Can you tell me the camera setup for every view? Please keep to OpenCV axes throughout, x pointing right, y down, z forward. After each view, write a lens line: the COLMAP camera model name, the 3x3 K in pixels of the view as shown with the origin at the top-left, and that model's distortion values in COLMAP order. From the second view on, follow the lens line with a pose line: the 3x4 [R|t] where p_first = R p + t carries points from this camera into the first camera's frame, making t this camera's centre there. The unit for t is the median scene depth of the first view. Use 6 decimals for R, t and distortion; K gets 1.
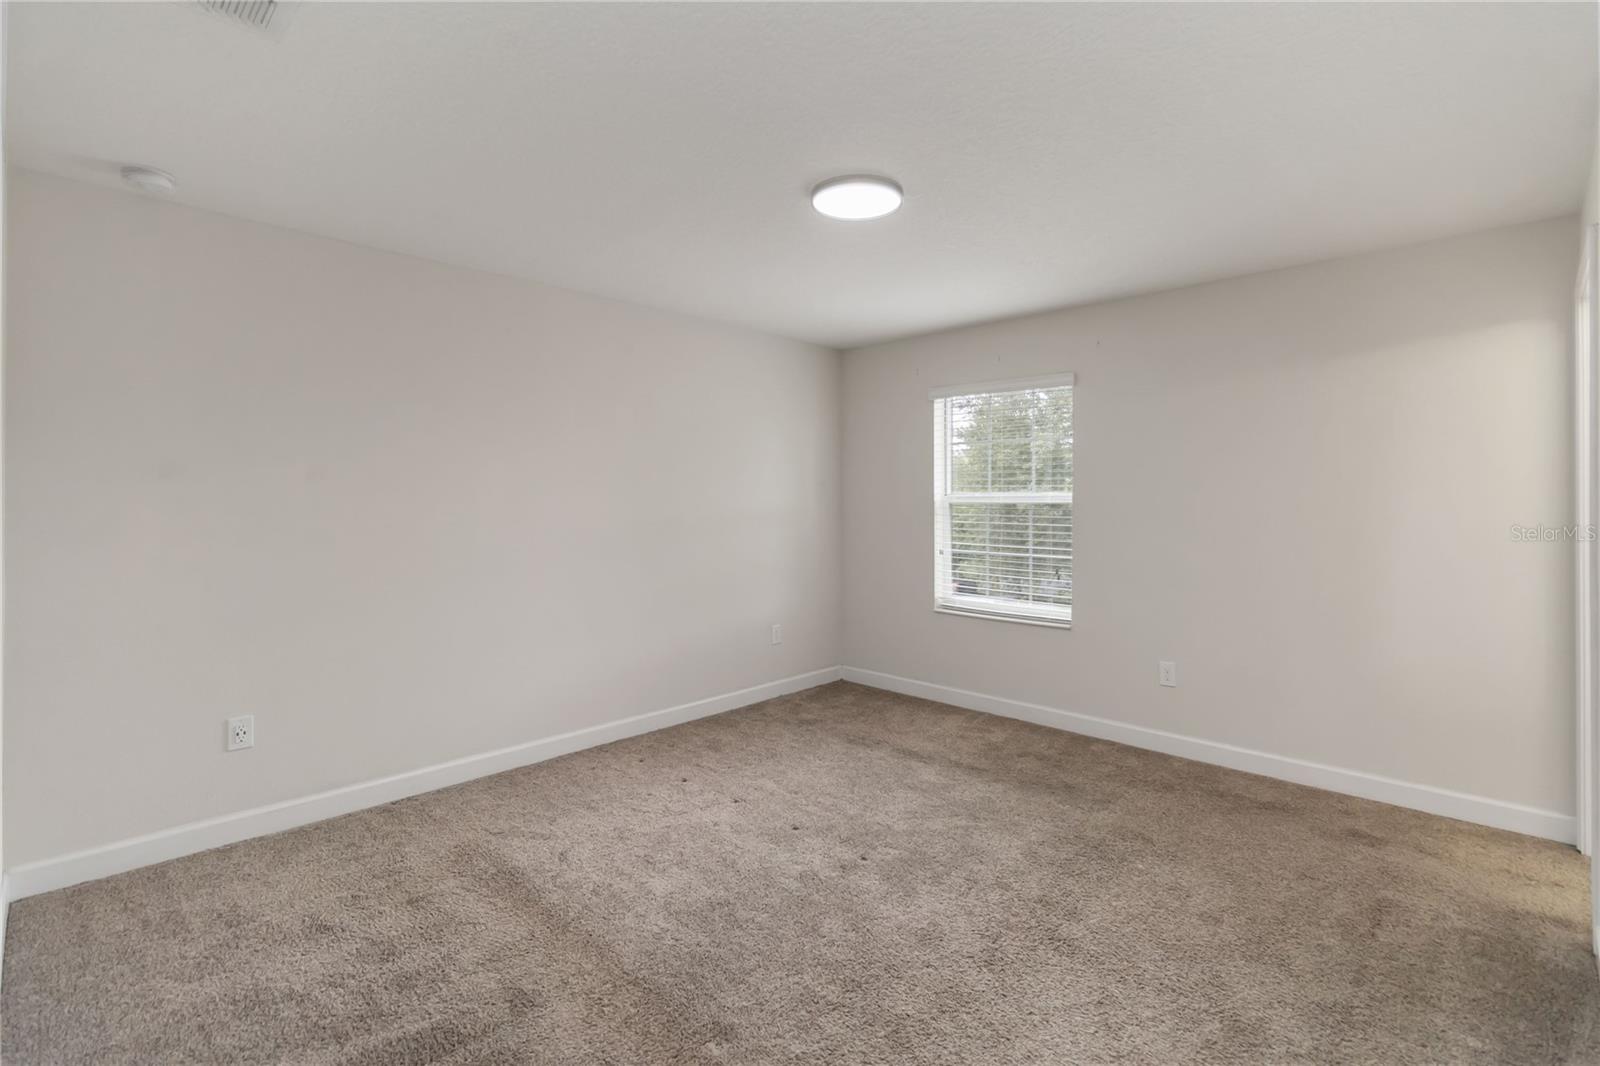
lens RADIAL K [[738.3, 0, 811.4], [0, 738.3, 511.4], [0, 0, 1]] dist [0.000151, -0.000176]
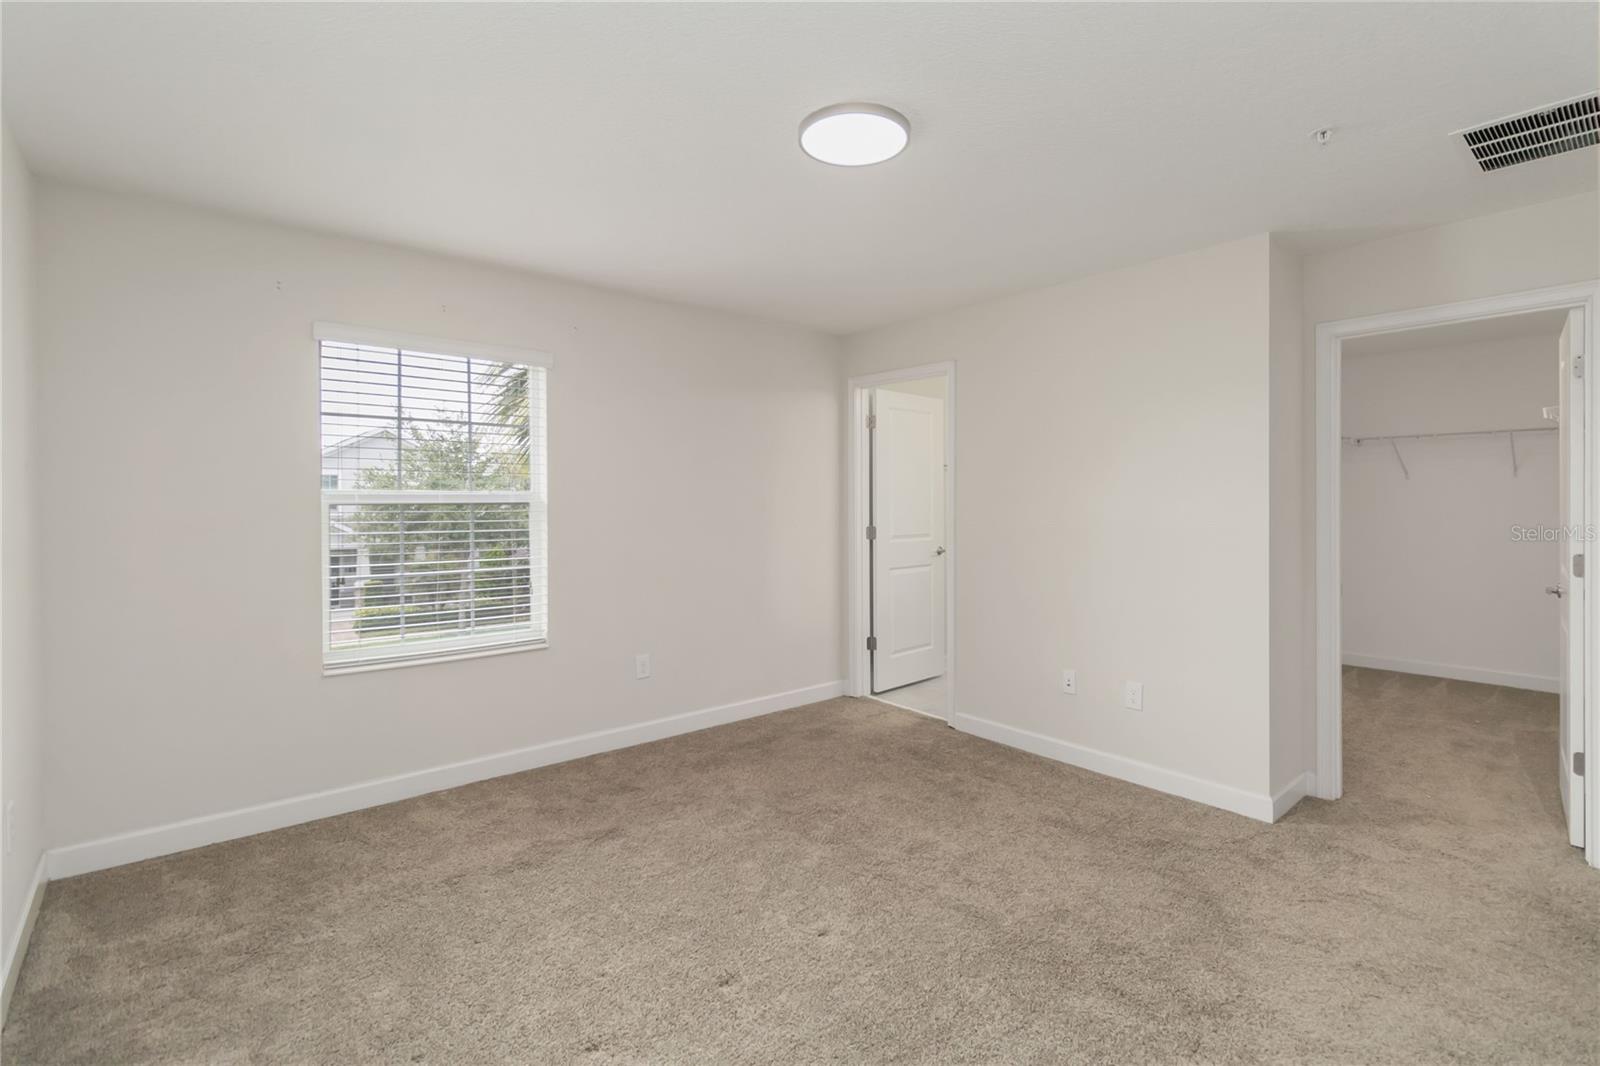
lens RADIAL K [[738.3, 0, 811.4], [0, 738.3, 511.4], [0, 0, 1]] dist [0.000151, -0.000176]
pose [[0.121130, -0.019552, 0.992444, -0.448643], [0.025387, 0.999540, 0.016593, -0.007374], [-0.992312, 0.023185, 0.121571, 0.553231]]
